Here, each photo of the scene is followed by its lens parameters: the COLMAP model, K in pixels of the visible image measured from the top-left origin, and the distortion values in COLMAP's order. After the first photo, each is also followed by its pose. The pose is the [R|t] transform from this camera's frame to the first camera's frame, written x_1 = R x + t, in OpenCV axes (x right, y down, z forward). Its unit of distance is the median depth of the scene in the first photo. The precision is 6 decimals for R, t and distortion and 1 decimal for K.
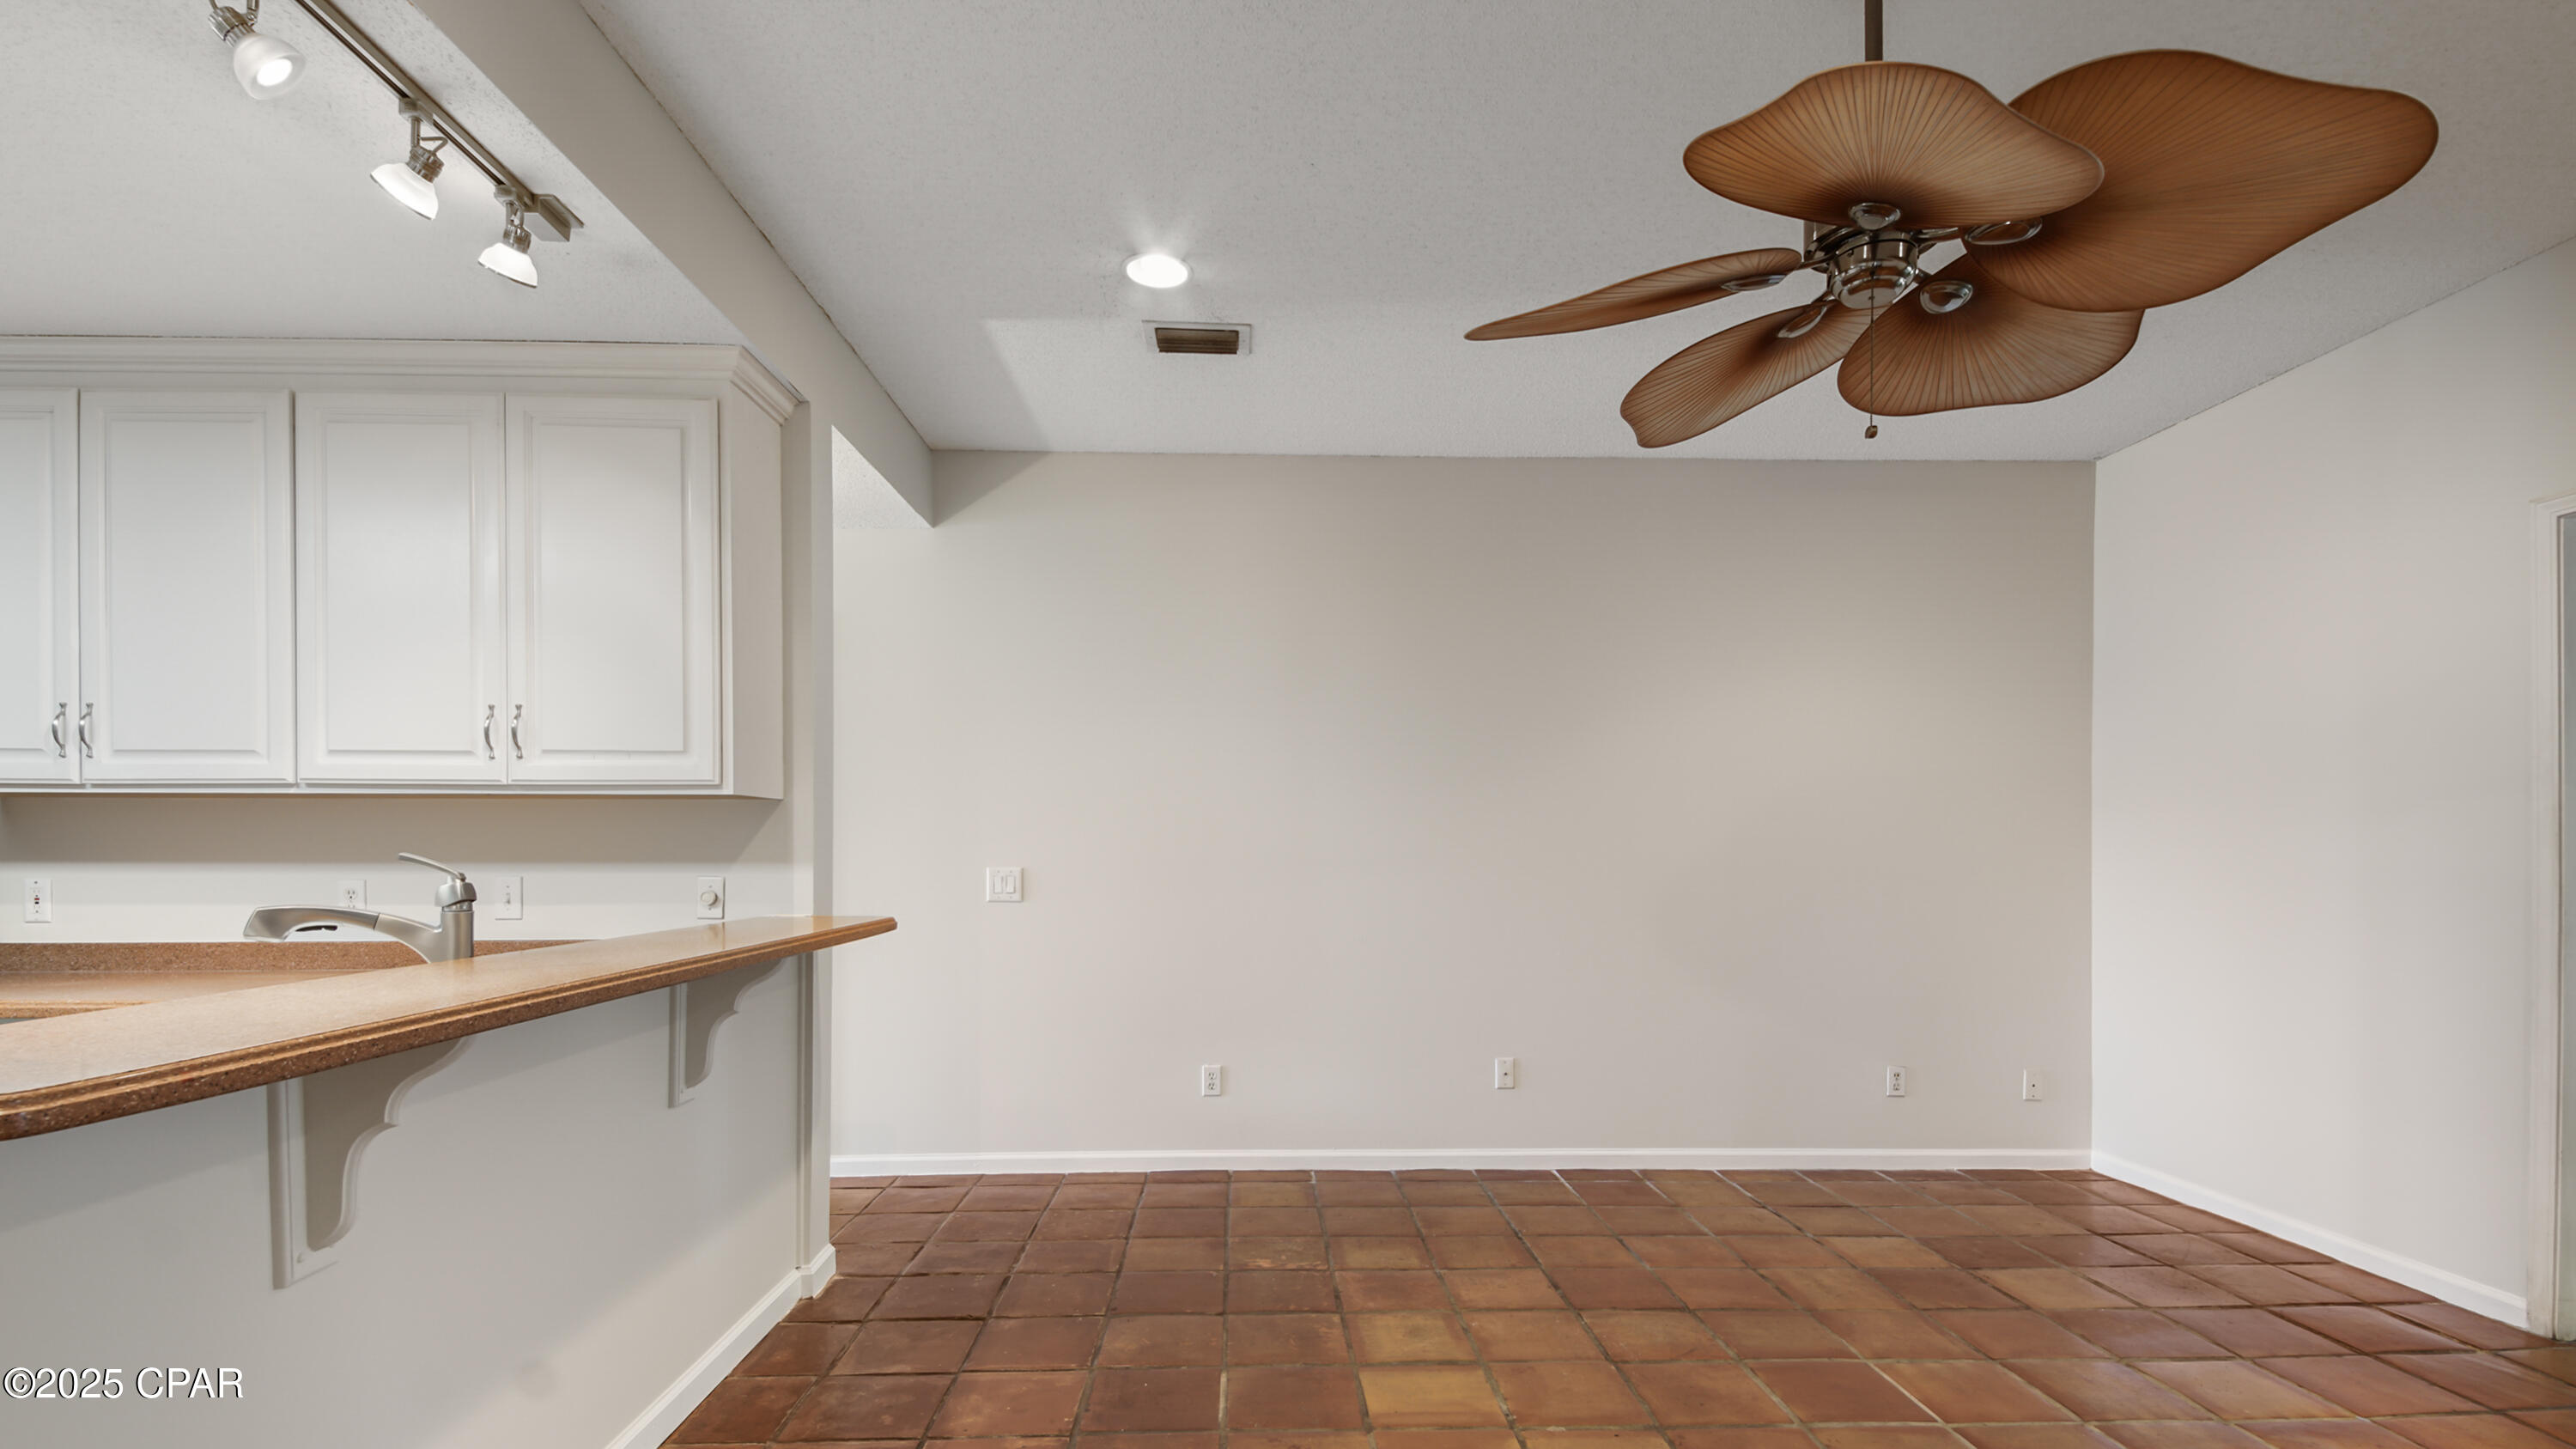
lens RADIAL K [[1155.8, 0, 1286.9], [0, 1155.8, 849.6], [0, 0, 1]] dist [0.016987, -0.004744]
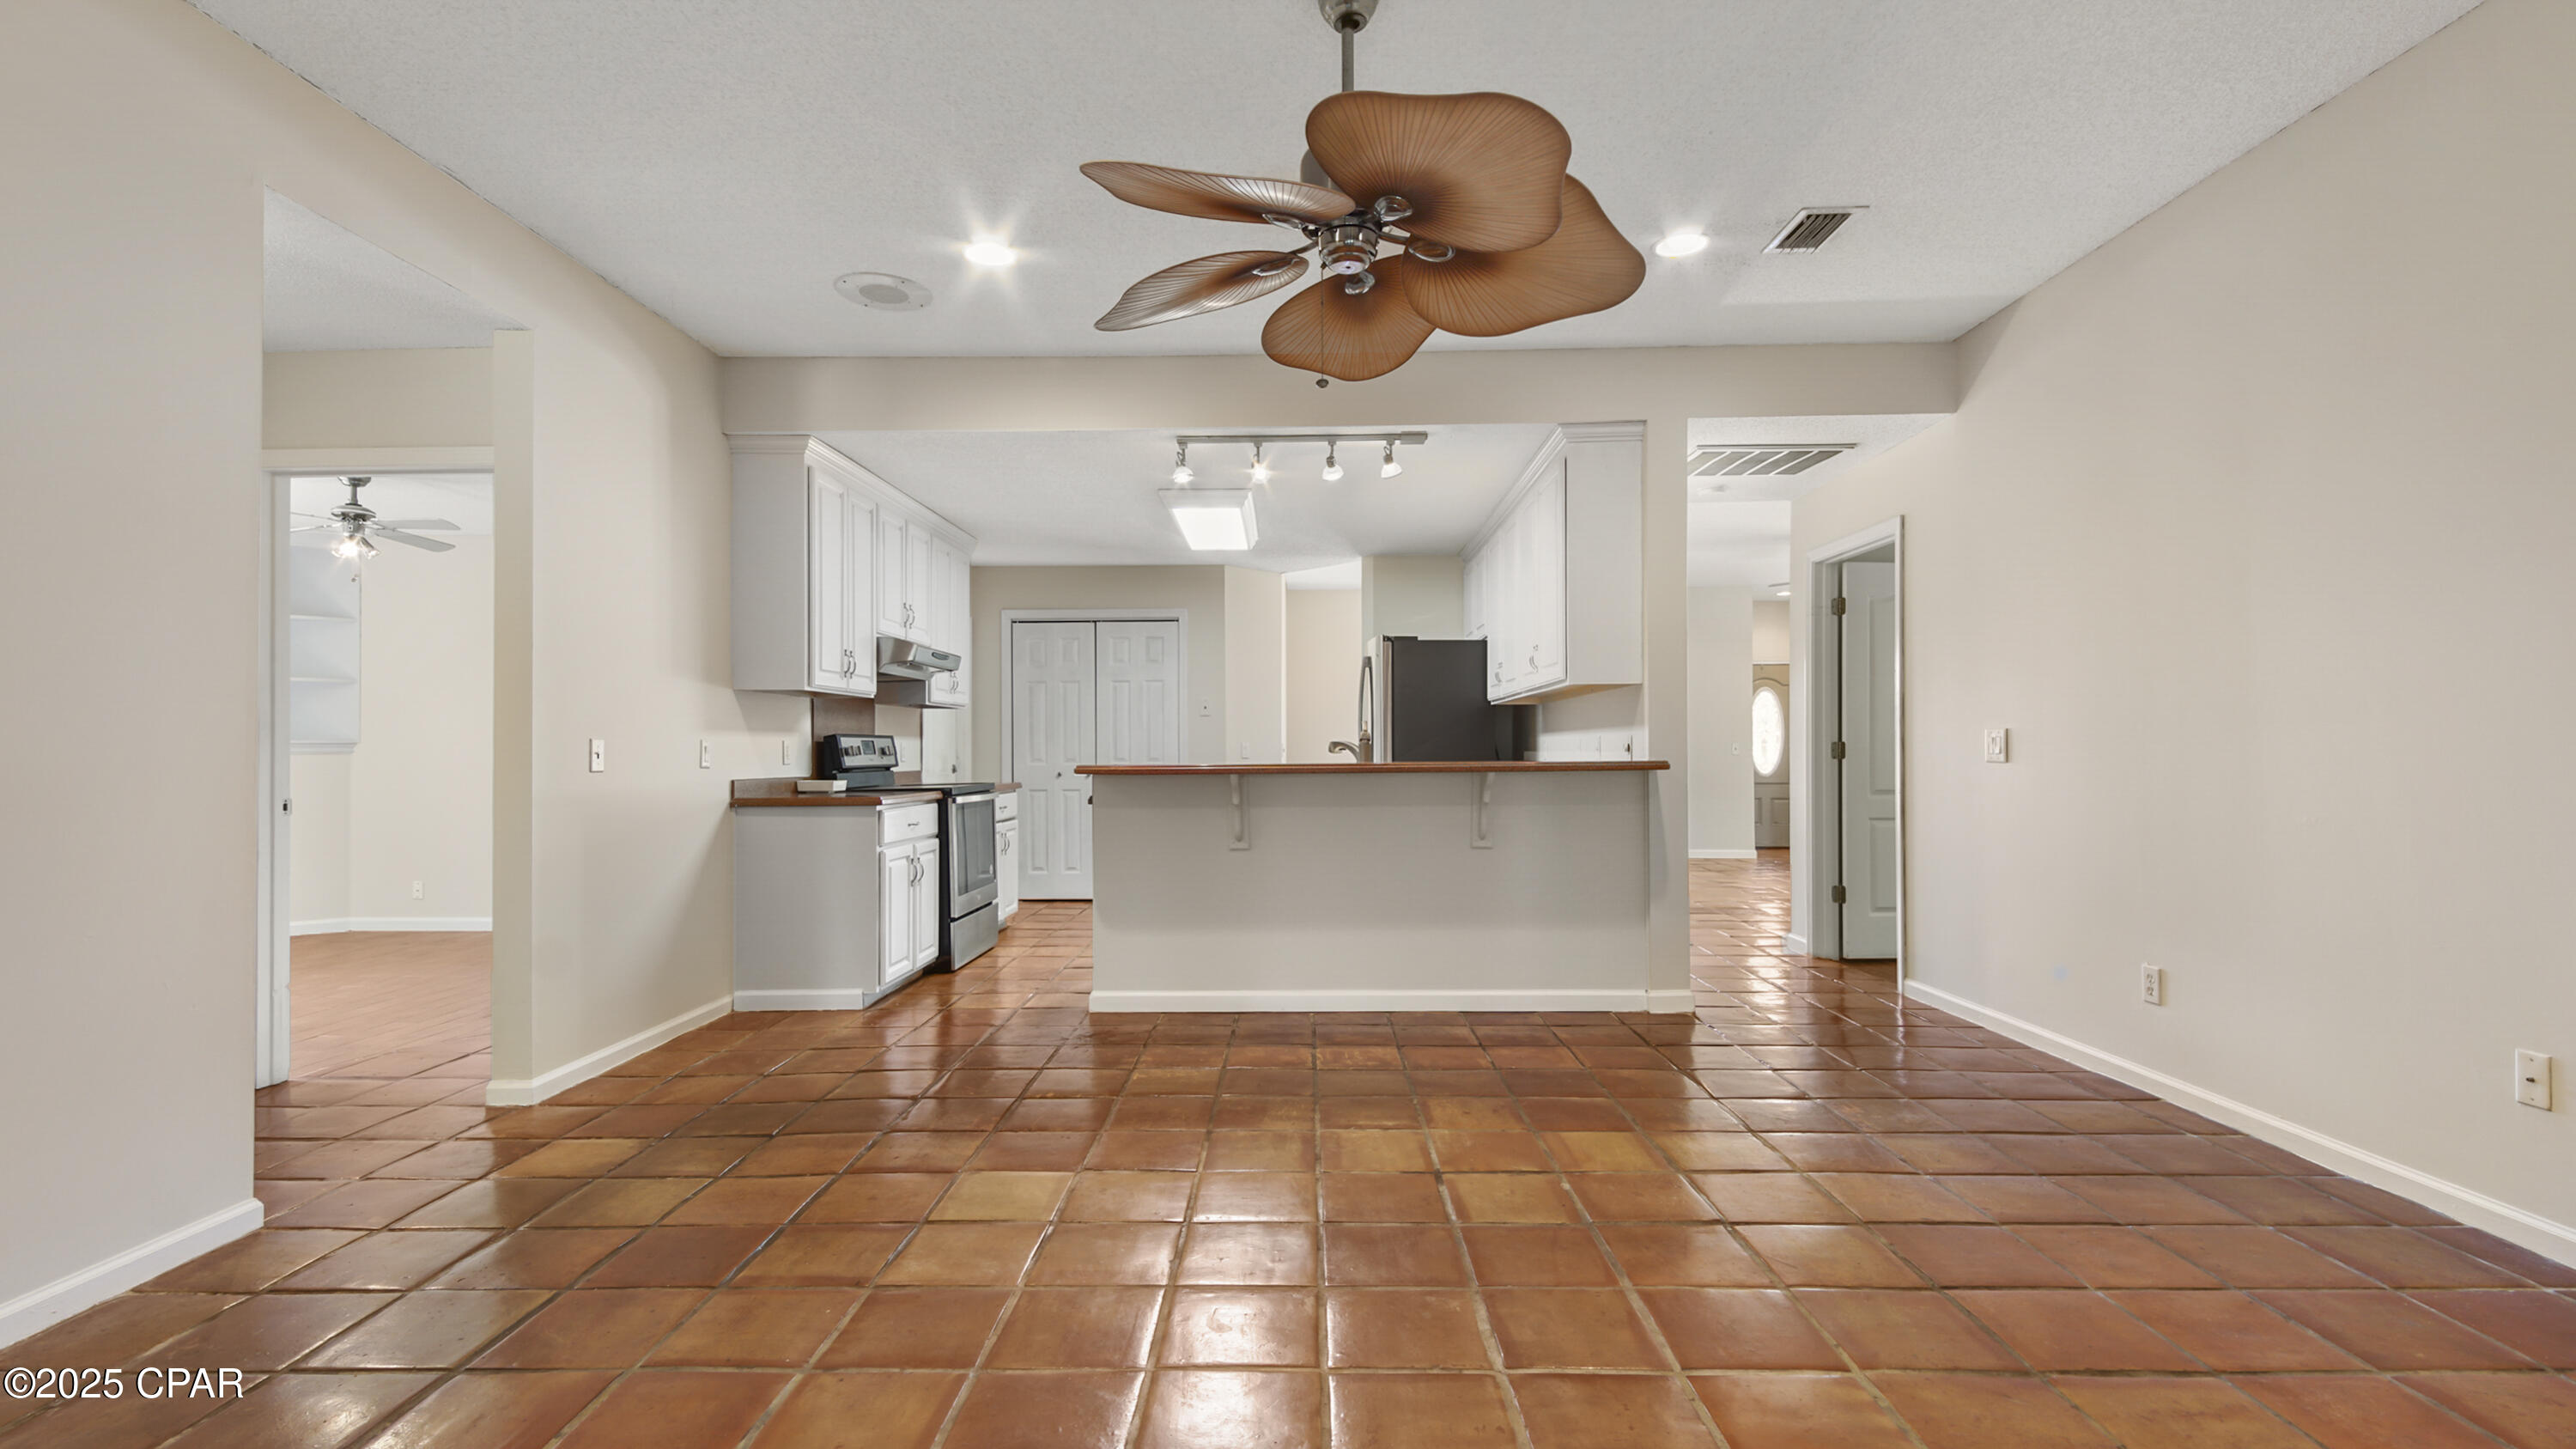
lens RADIAL K [[1155.8, 0, 1290.6], [0, 1155.8, 744.9], [0, 0, 1]] dist [0.016987, -0.004744]
pose [[-0.055727, -0.008149, -0.998413, 1.430819], [0.005820, 0.999947, -0.008486, 0.062653], [0.998429, -0.006284, -0.055676, 0.796966]]
